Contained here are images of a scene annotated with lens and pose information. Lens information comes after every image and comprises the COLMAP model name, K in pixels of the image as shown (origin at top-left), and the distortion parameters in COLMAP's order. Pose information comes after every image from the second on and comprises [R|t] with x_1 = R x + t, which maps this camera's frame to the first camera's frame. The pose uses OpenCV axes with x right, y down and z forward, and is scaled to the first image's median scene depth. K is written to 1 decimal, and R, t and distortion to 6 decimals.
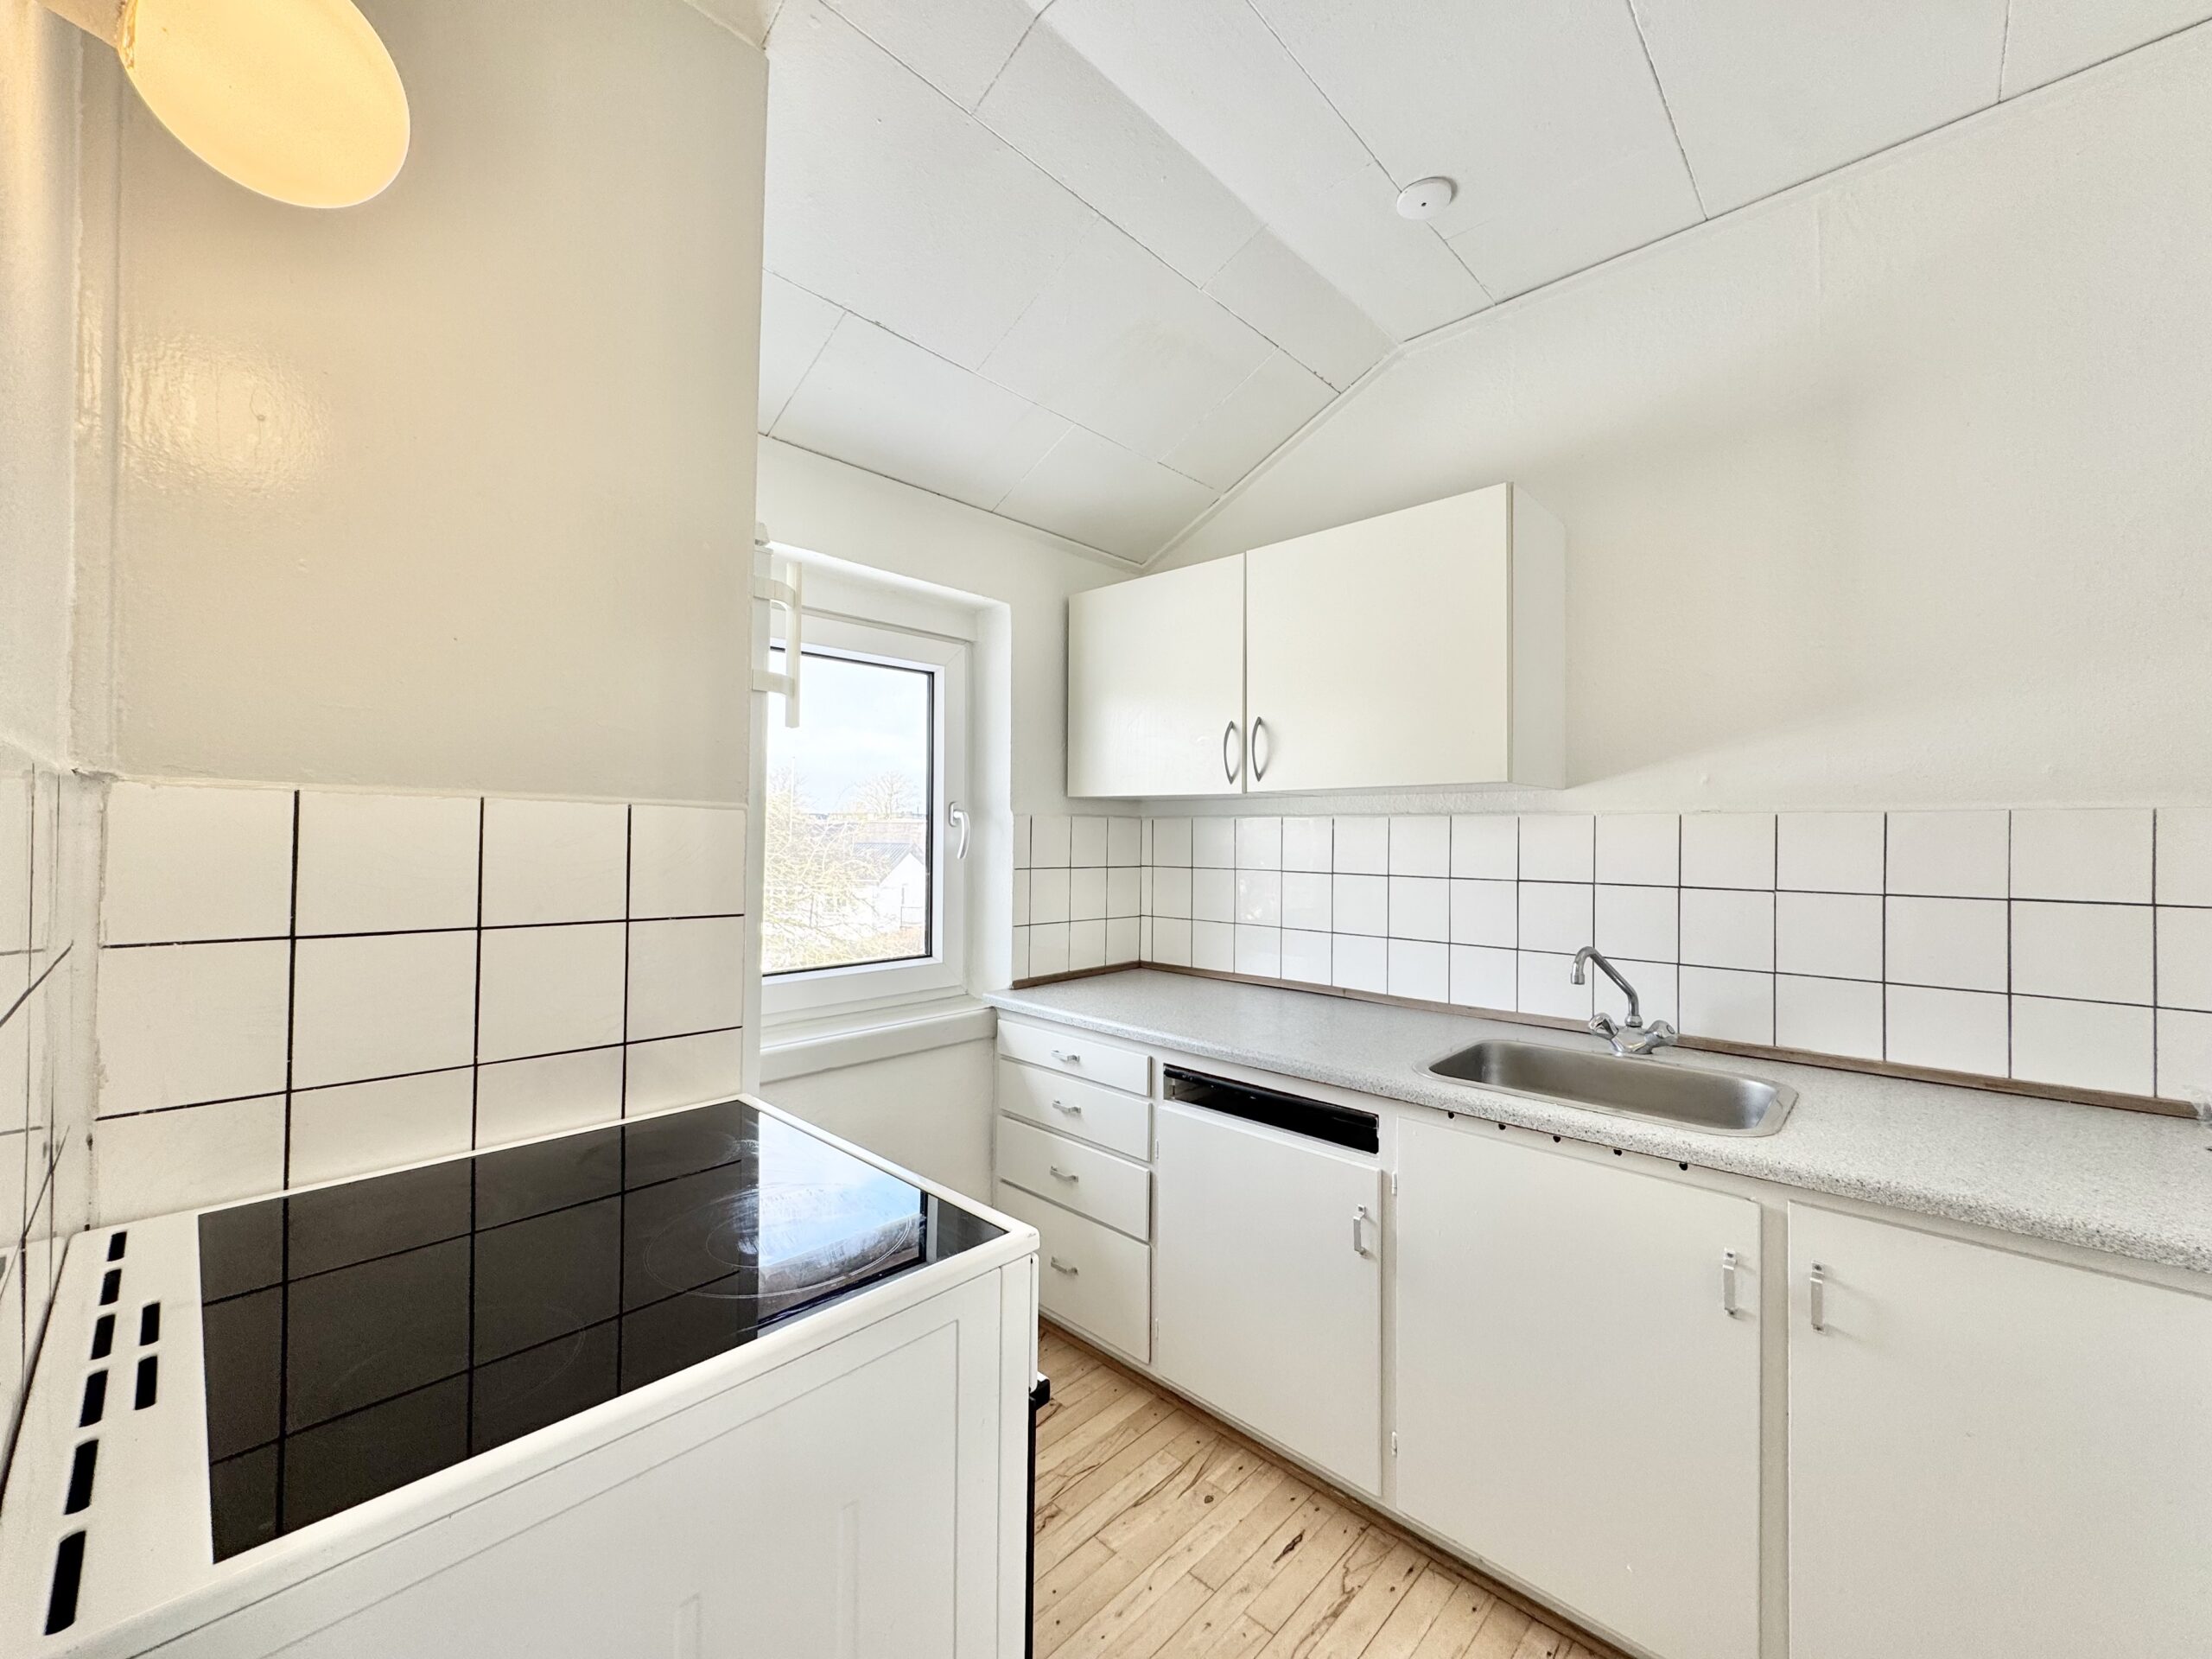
lens RADIAL K [[874.1, 0, 1115.7], [0, 874.1, 822.9], [0, 0, 1]] dist [0.003303, -0.000165]
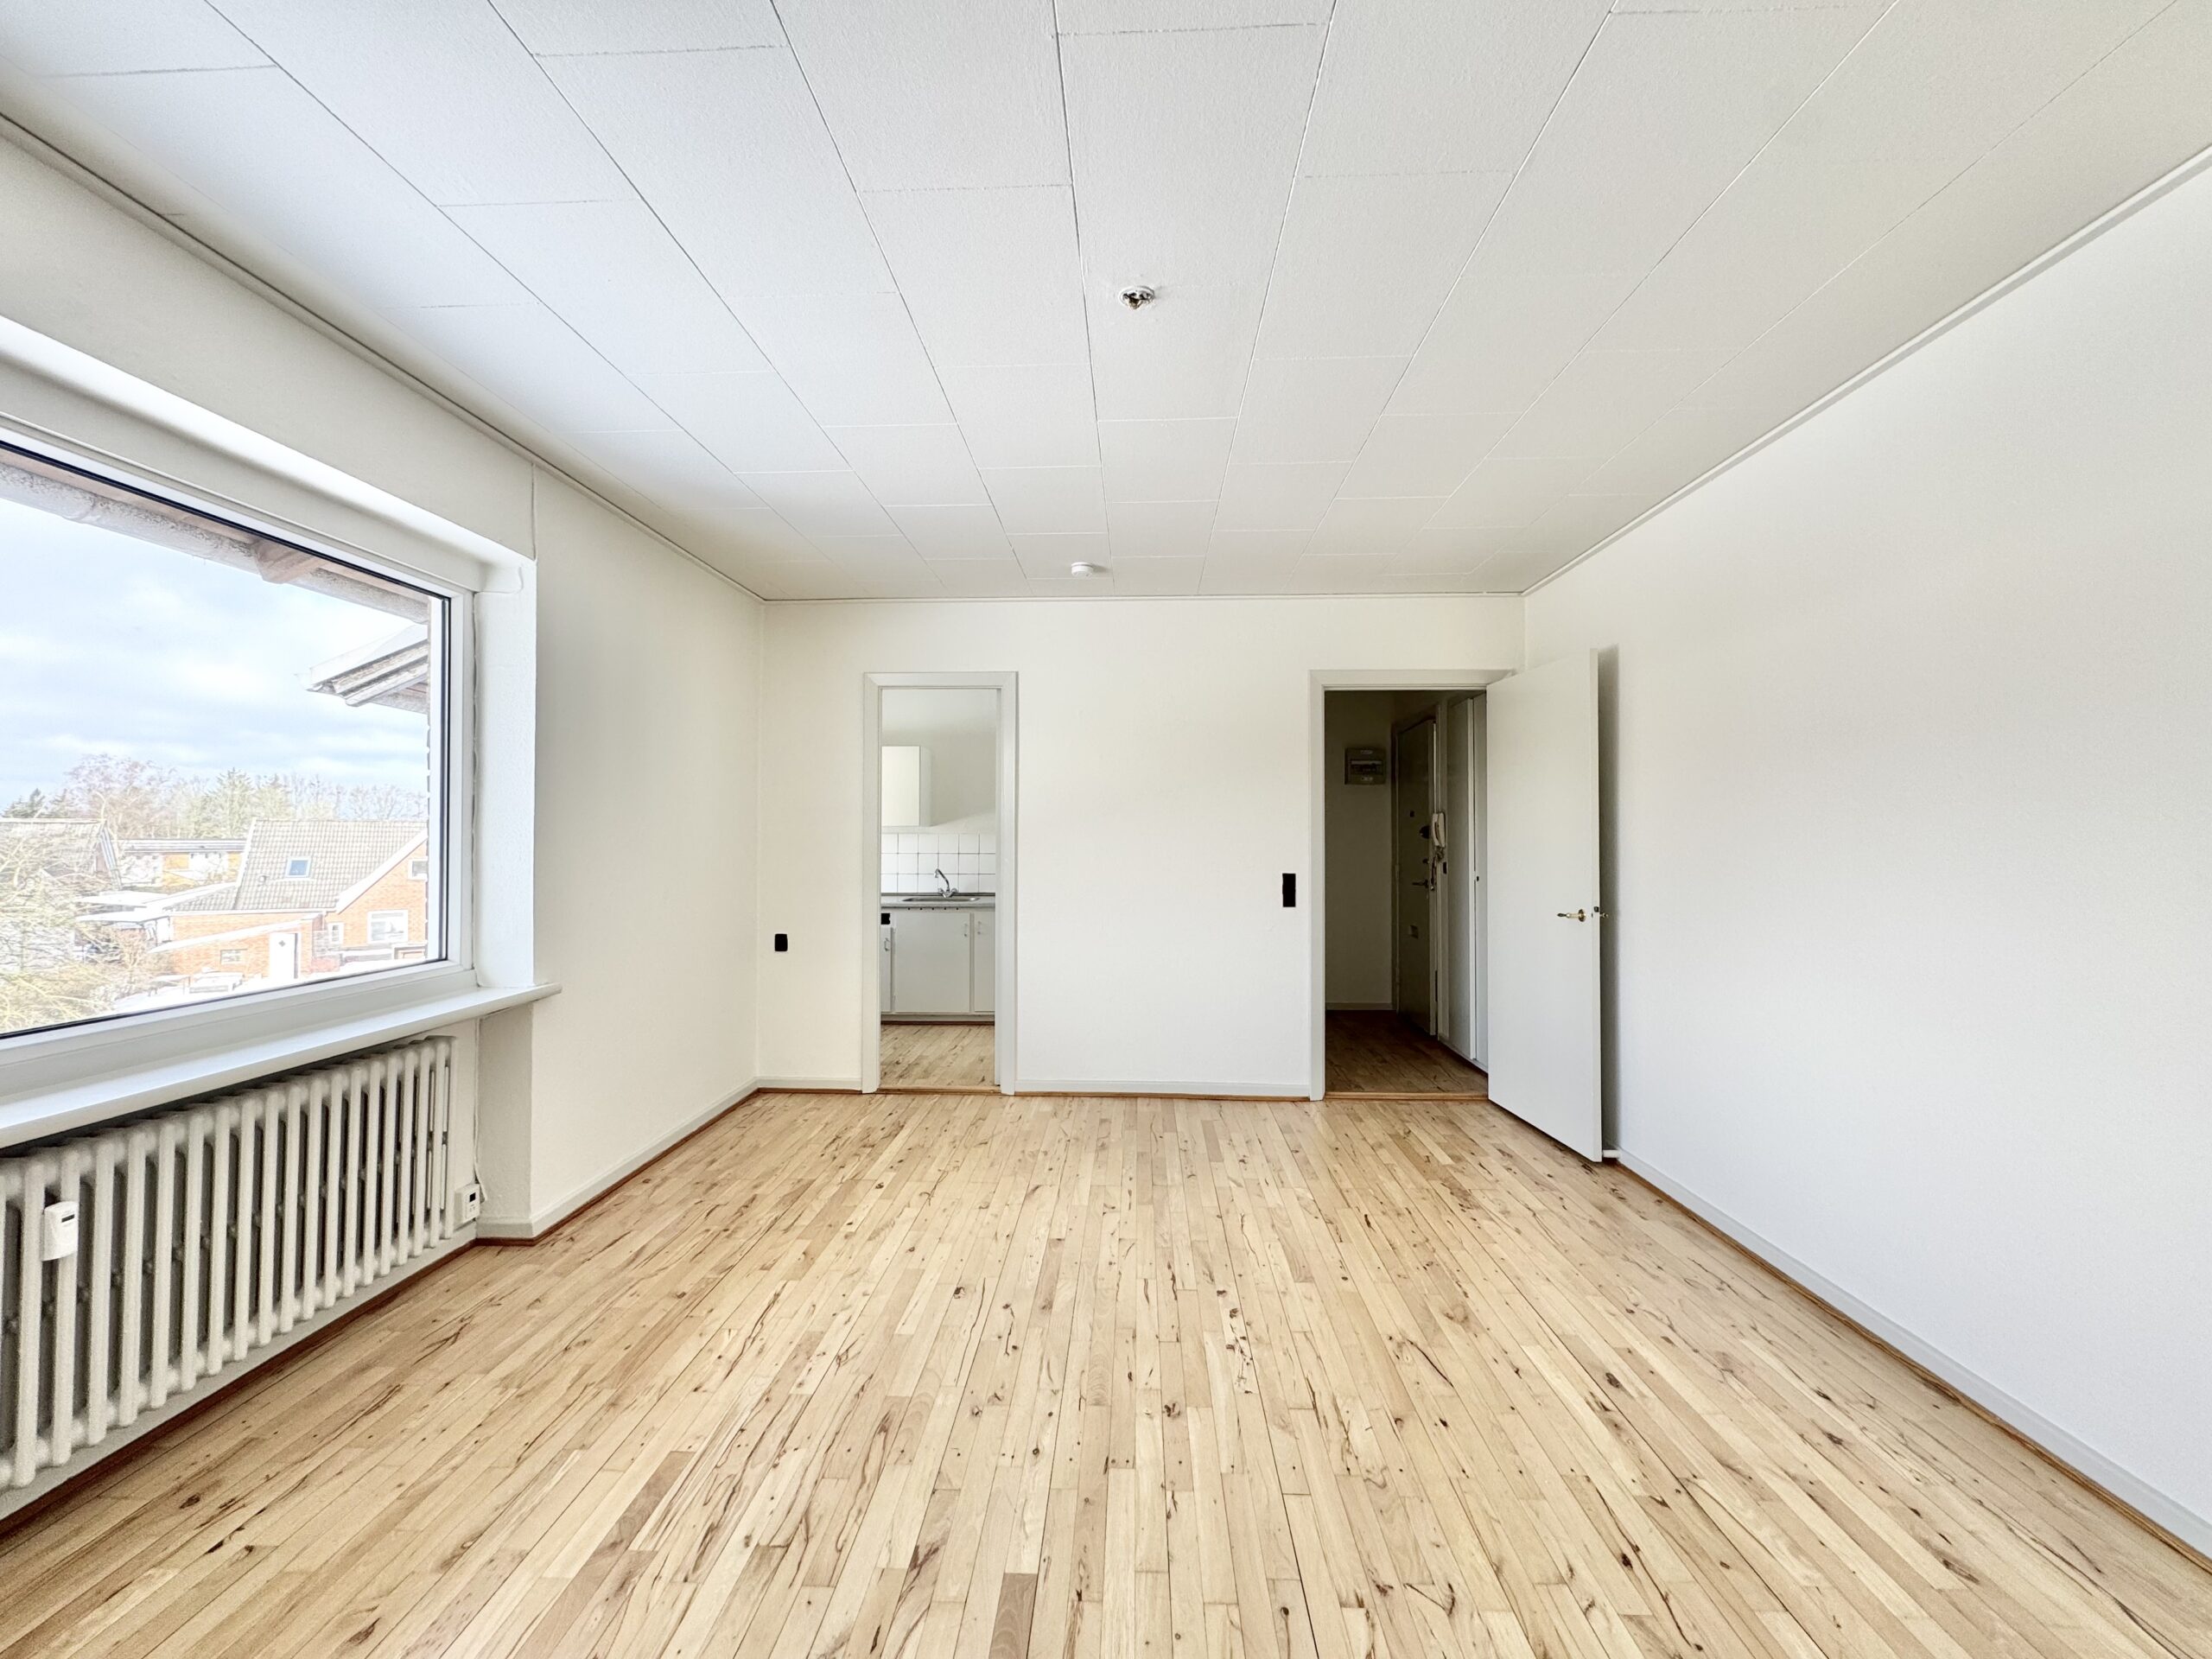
lens RADIAL K [[874.1, 0, 1099.5], [0, 874.1, 822.2], [0, 0, 1]] dist [0.003303, -0.000165]
pose [[0.753375, 0.020044, 0.657286, -1.380862], [-0.018161, 0.999788, -0.009673, -0.036645], [-0.657340, -0.004650, 0.753579, -2.239852]]
